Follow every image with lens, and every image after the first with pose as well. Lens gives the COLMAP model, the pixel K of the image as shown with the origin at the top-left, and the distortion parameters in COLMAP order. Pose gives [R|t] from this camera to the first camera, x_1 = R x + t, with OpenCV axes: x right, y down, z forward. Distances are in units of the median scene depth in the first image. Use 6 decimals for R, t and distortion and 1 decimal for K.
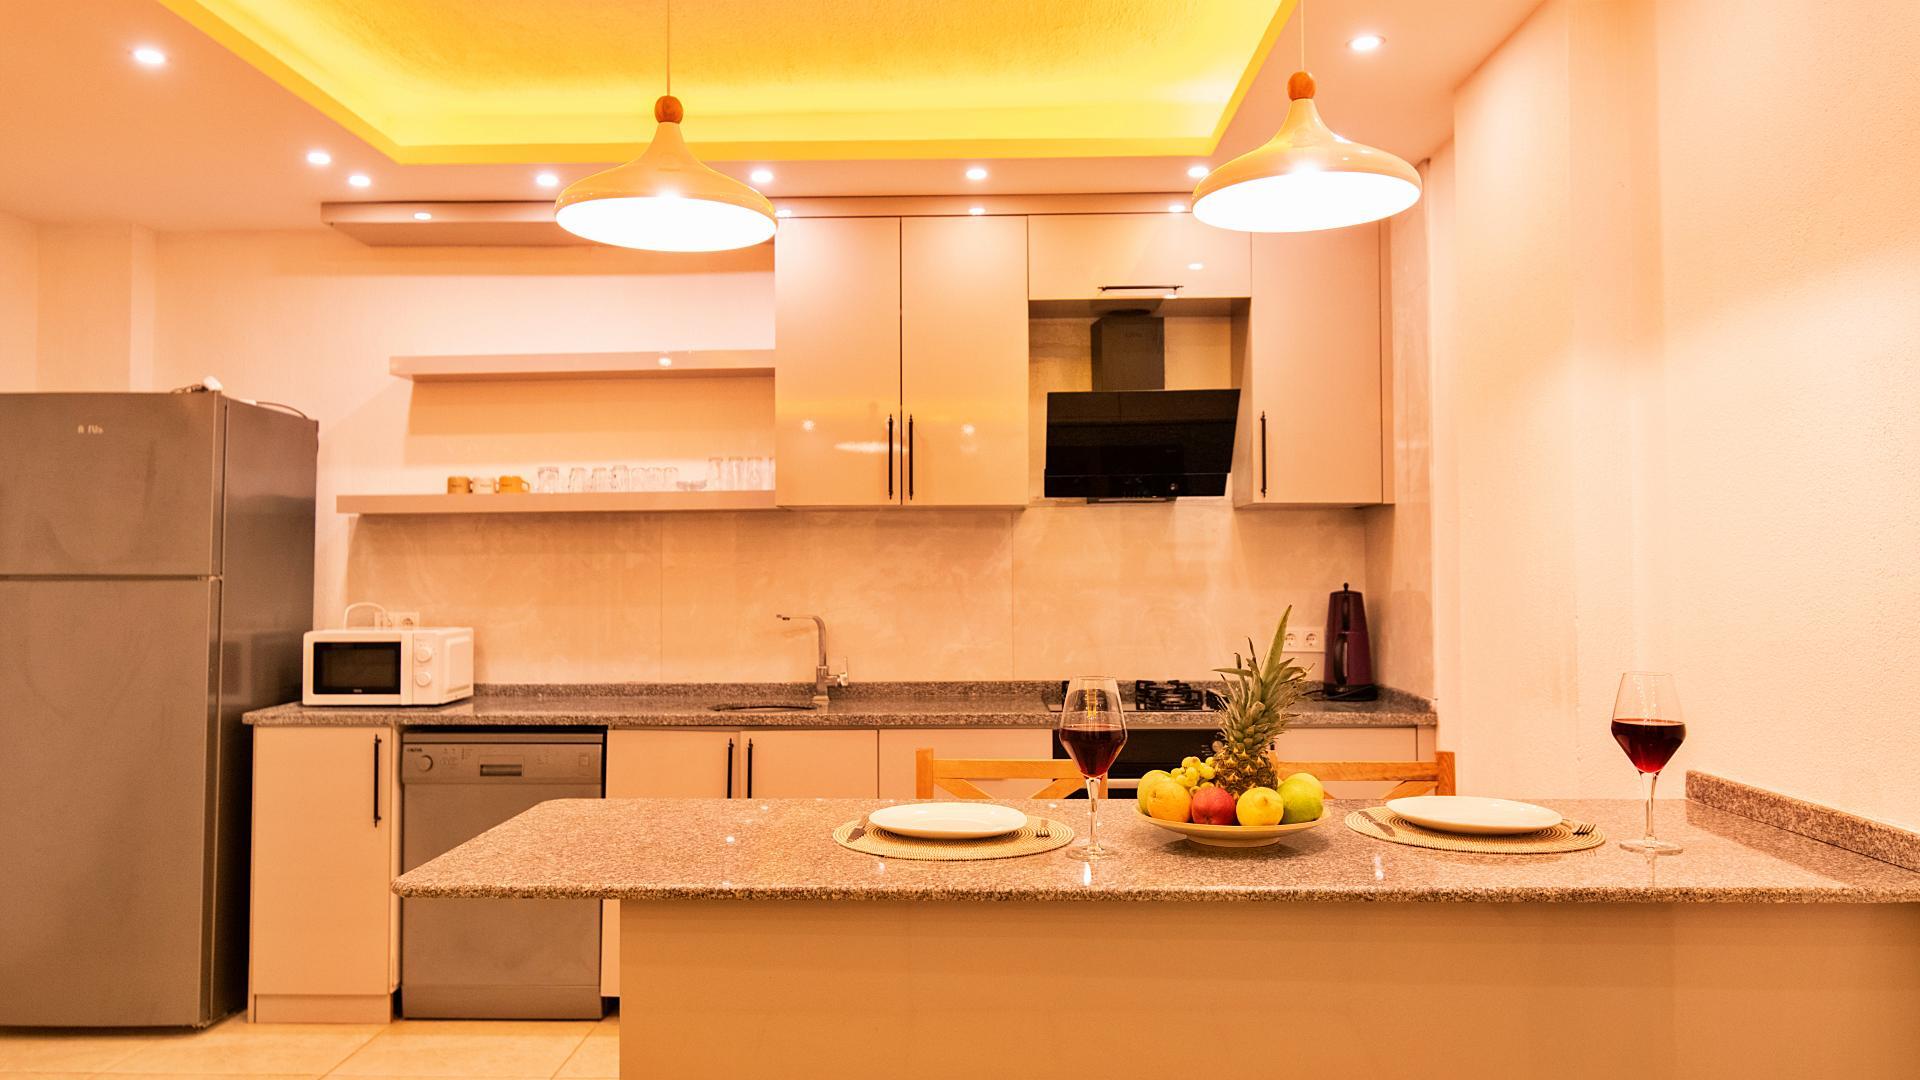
lens RADIAL K [[1302.3, 0, 957.3], [0, 1302.3, 530.4], [0, 0, 1]] dist [0.007244, 0.001278]
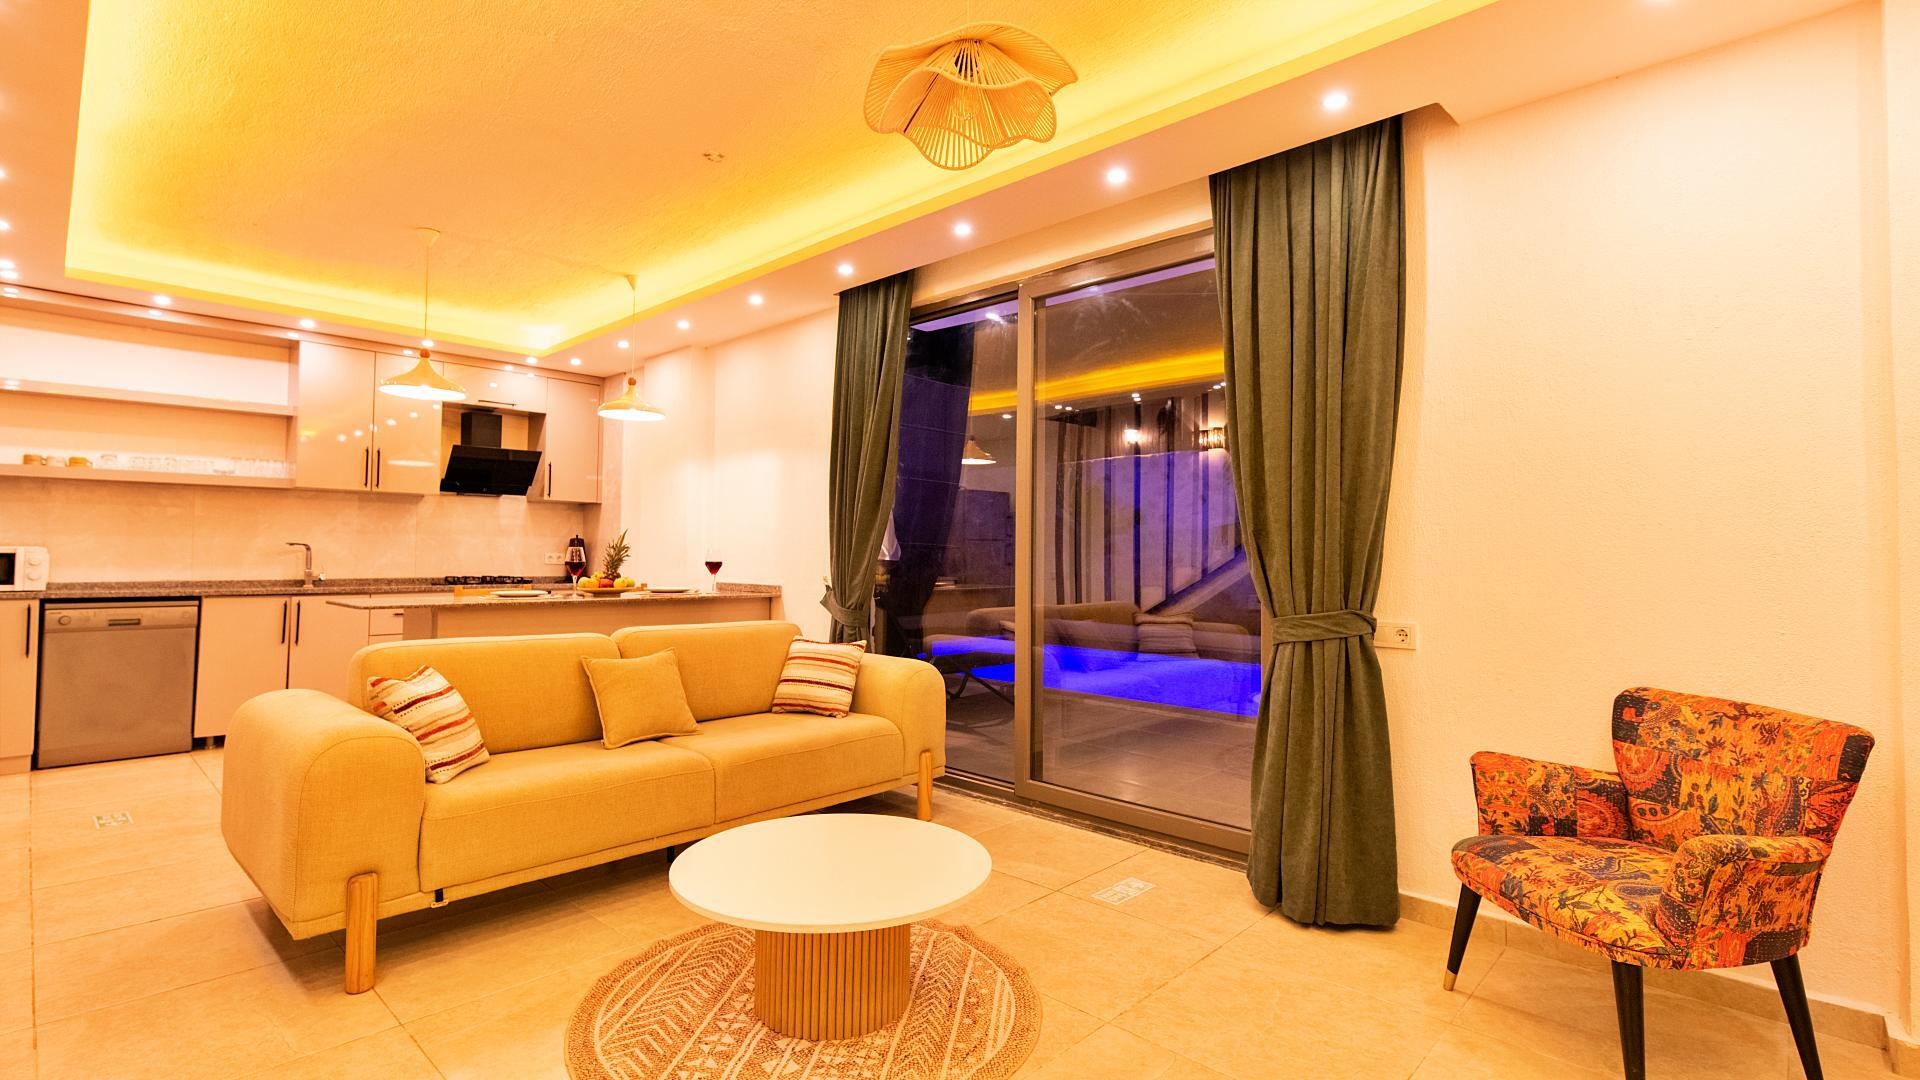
lens RADIAL K [[843.0, 0, 955.2], [0, 843.0, 538.1], [0, 0, 1]] dist [0.004072, 0.000956]
pose [[0.658530, 0.024404, 0.752159, -0.434557], [-0.031249, 0.999499, -0.005069, 0.033373], [-0.751905, -0.020166, 0.658963, -0.583364]]
